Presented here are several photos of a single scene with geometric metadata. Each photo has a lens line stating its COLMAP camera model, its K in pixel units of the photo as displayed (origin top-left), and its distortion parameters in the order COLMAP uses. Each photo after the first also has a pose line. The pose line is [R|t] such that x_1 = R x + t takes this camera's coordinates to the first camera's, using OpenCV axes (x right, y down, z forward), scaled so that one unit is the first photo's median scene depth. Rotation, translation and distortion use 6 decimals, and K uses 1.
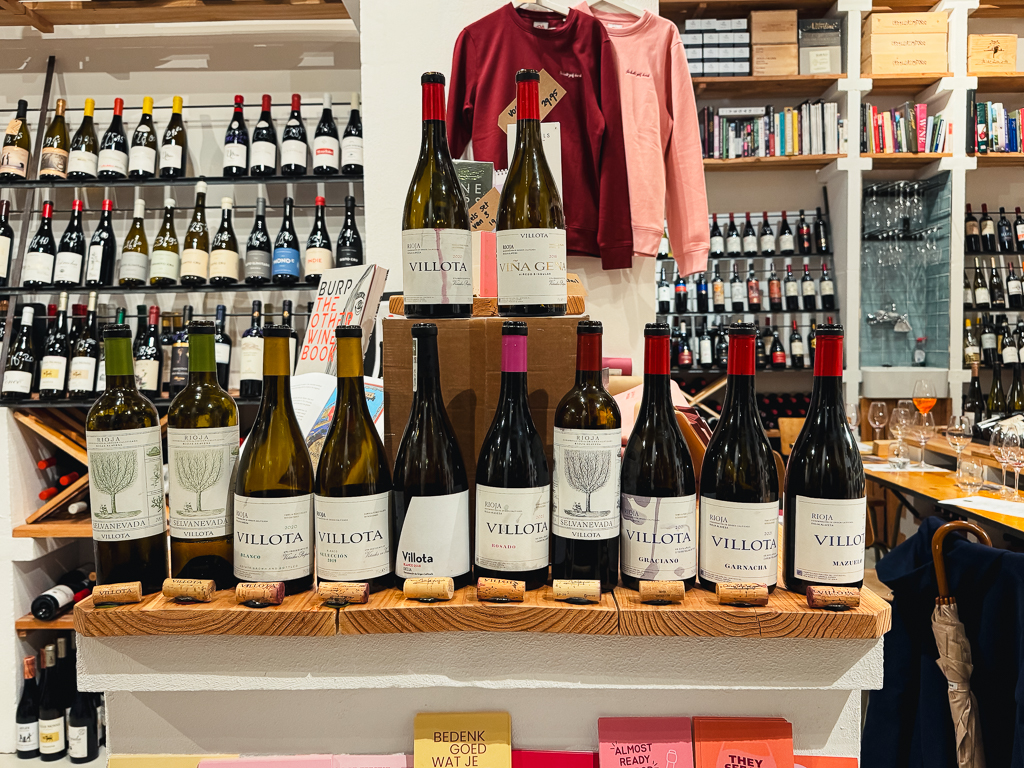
lens RADIAL K [[852.8, 0, 505.2], [0, 852.8, 382.3], [0, 0, 1]] dist [-0.003402, 0.002400]
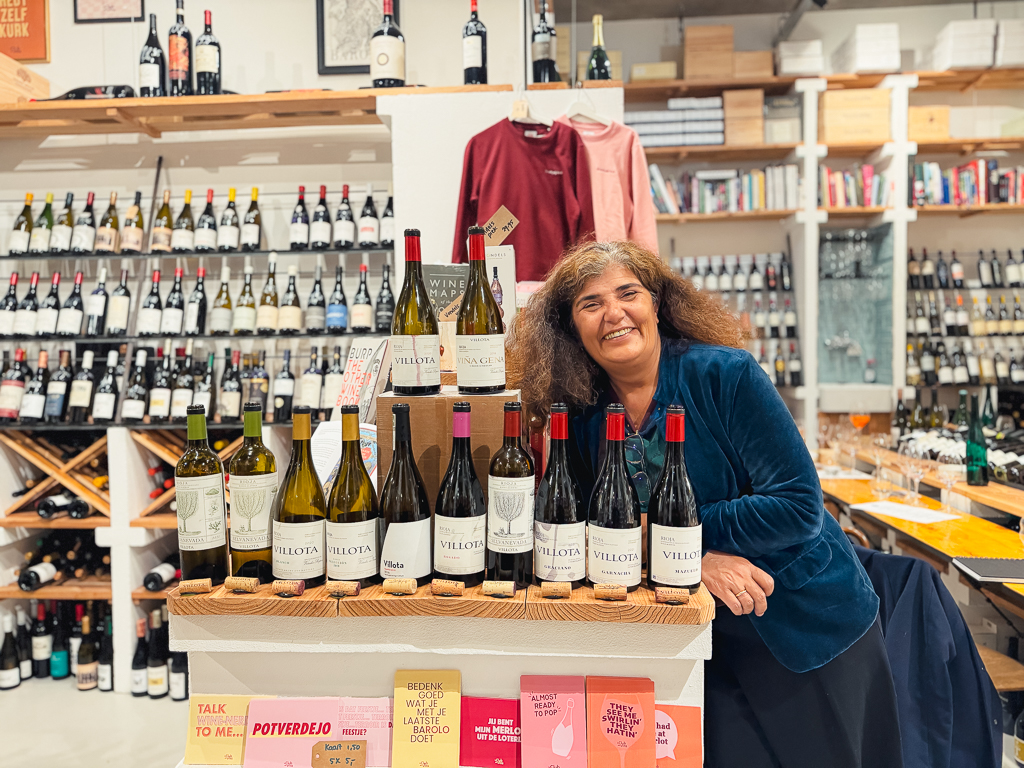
lens RADIAL K [[731.2, 0, 508.4], [0, 731.2, 375.0], [0, 0, 1]] dist [0.012109, -0.010707]
pose [[0.998779, -0.001543, -0.049369, 0.055569], [0.001067, 0.999953, -0.009680, -0.038663], [0.049381, 0.009615, 0.998734, -0.092587]]
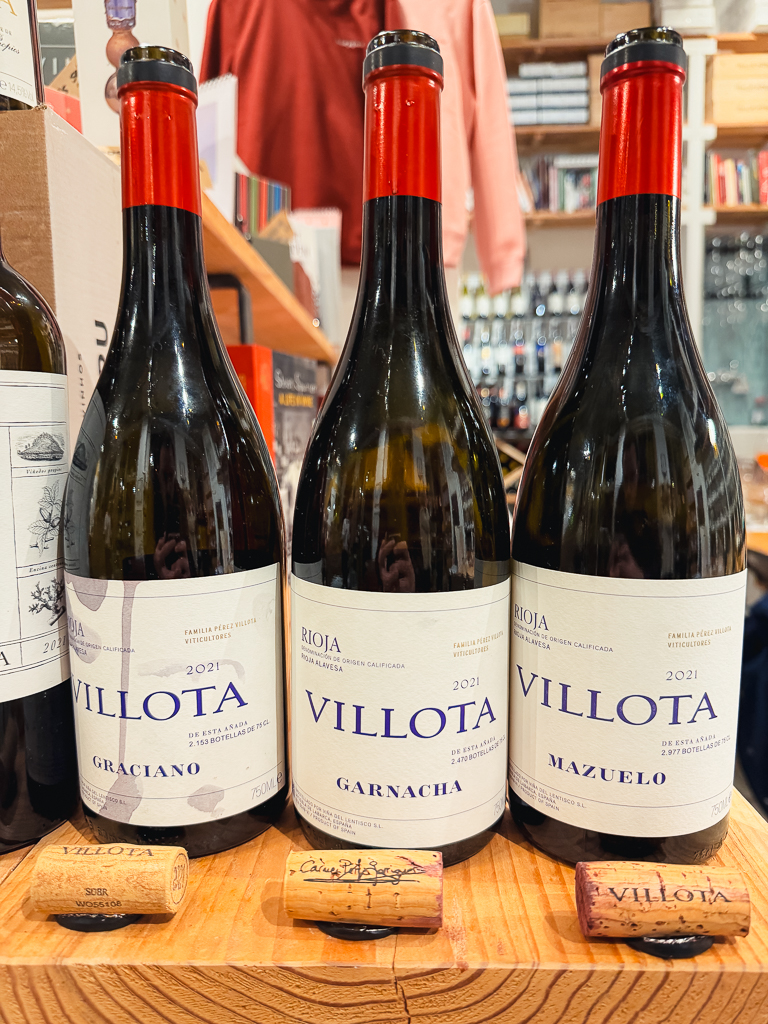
lens RADIAL K [[731.2, 0, 391.9], [0, 731.2, 504.6], [0, 0, 1]] dist [0.012109, -0.010707]
pose [[0.999896, -0.014299, 0.001815, 0.097297], [0.014170, 0.998235, 0.057664, 0.031410], [-0.002636, -0.057632, 0.998334, 0.249563]]
